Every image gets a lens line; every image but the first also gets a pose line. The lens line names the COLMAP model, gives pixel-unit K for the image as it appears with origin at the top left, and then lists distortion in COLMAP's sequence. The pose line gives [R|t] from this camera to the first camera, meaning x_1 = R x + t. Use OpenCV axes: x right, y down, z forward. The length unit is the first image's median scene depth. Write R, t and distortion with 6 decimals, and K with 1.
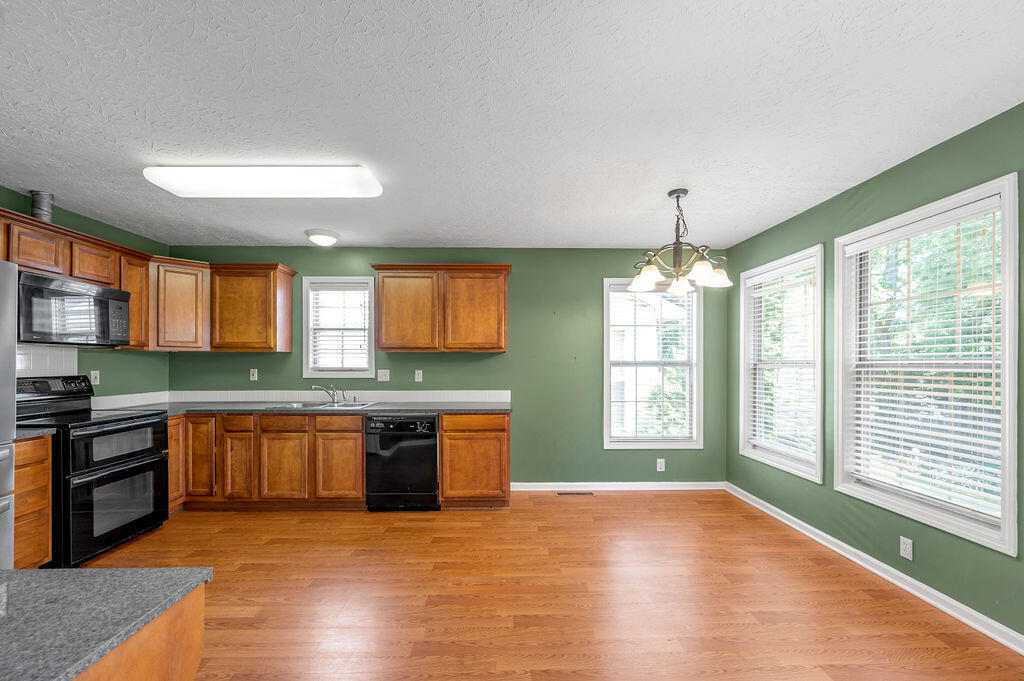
lens RADIAL K [[422.4, 0, 504.2], [0, 422.4, 364.5], [0, 0, 1]] dist [-0.008770, -0.000503]
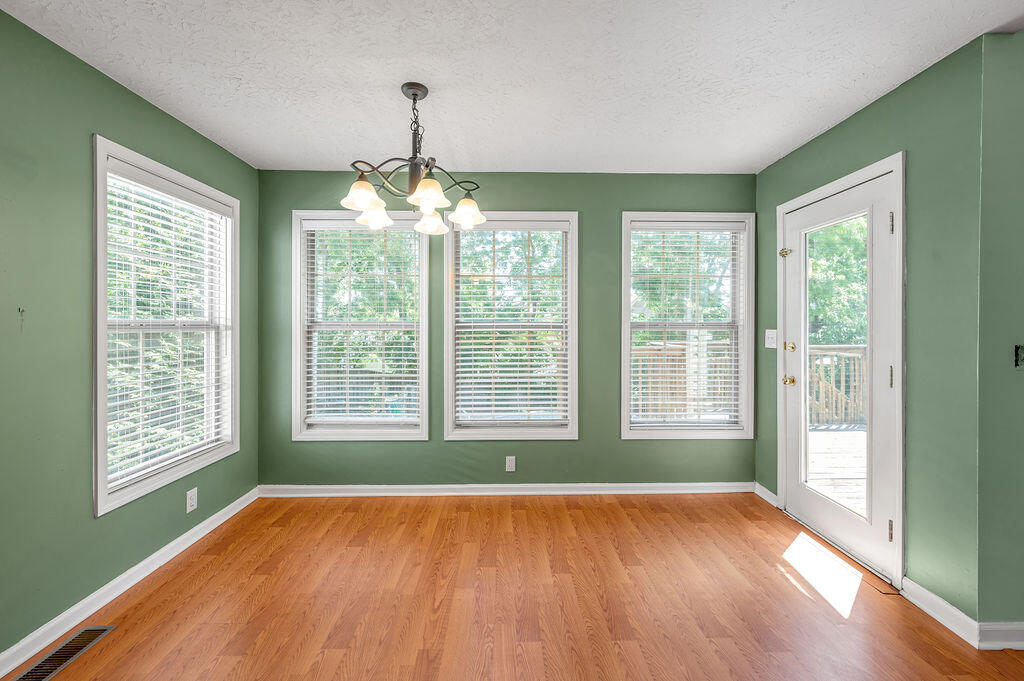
lens RADIAL K [[414.4, 0, 517.3], [0, 414.4, 326.1], [0, 0, 1]] dist [-0.011033, 0.002488]
pose [[-0.004599, -0.001728, 0.999988, -0.234260], [0.003707, 0.999992, 0.001745, -0.000981], [-0.999983, 0.003715, -0.004593, 0.647498]]
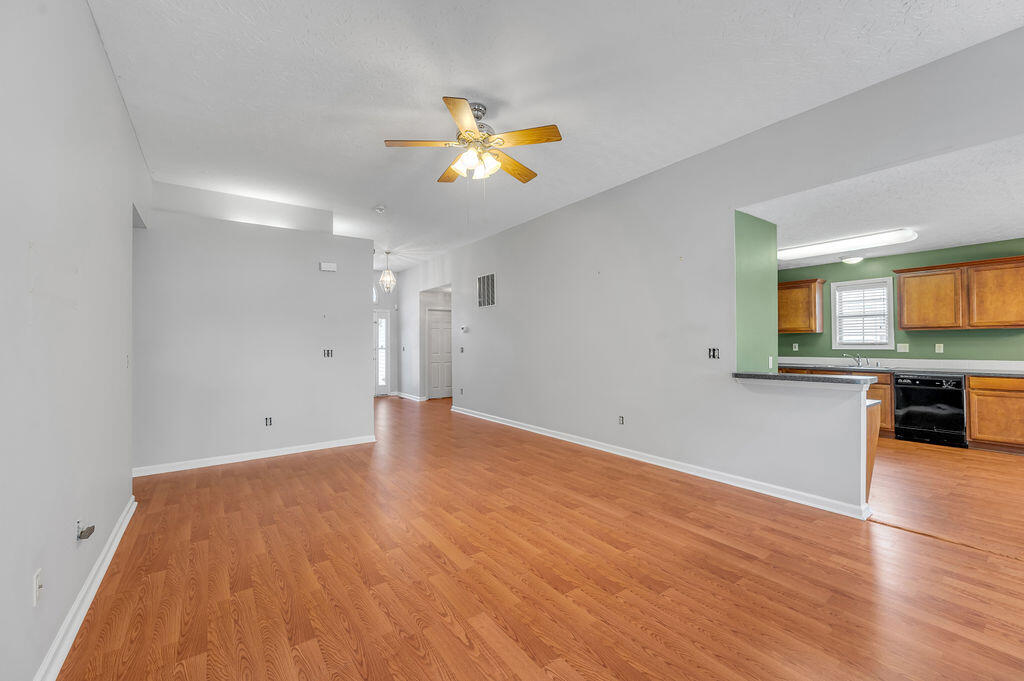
lens RADIAL K [[414.4, 0, 508.7], [0, 414.4, 338.2], [0, 0, 1]] dist [-0.011033, 0.002488]
pose [[0.571951, -0.015864, -0.820134, 0.086610], [0.005742, 0.999866, -0.015336, 0.008781], [0.820267, 0.004063, 0.571966, -0.936369]]
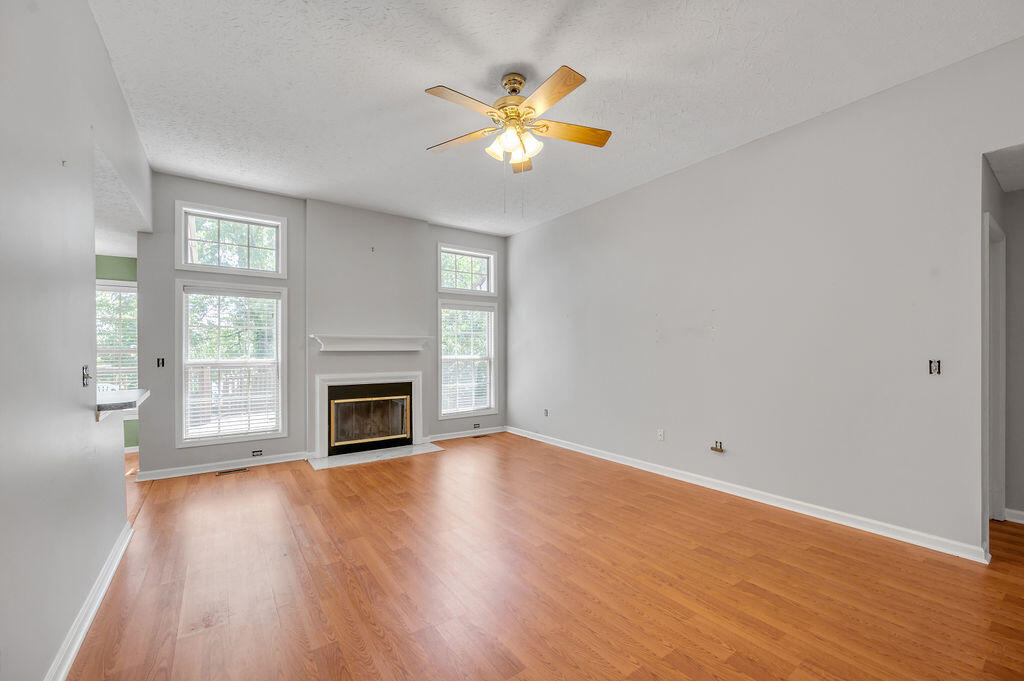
lens RADIAL K [[414.4, 0, 513.1], [0, 414.4, 351.3], [0, 0, 1]] dist [-0.011033, 0.002488]
pose [[-0.571108, -0.005266, 0.820858, -1.275991], [0.005875, 0.999928, 0.010502, -0.002748], [-0.820854, 0.010821, -0.571036, -0.060670]]
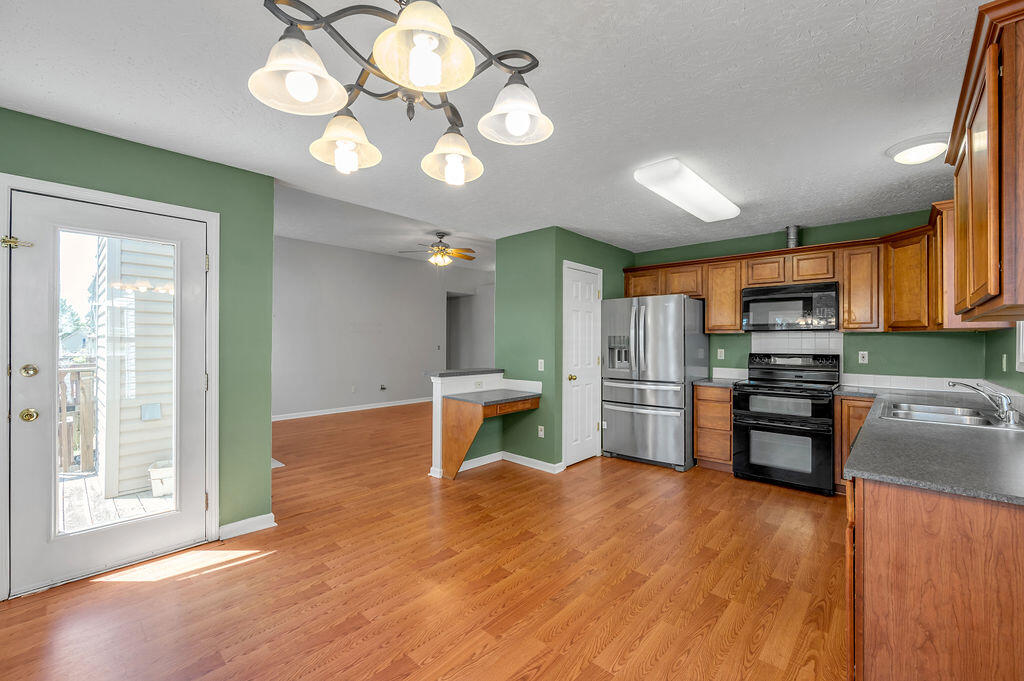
lens RADIAL K [[414.4, 0, 511.7], [0, 414.4, 342.9], [0, 0, 1]] dist [-0.011033, 0.002488]
pose [[-0.688427, -0.004451, -0.725292, 0.473161], [-0.008456, 0.999962, 0.001890, -0.001753], [0.725256, 0.007434, -0.688439, 1.020938]]
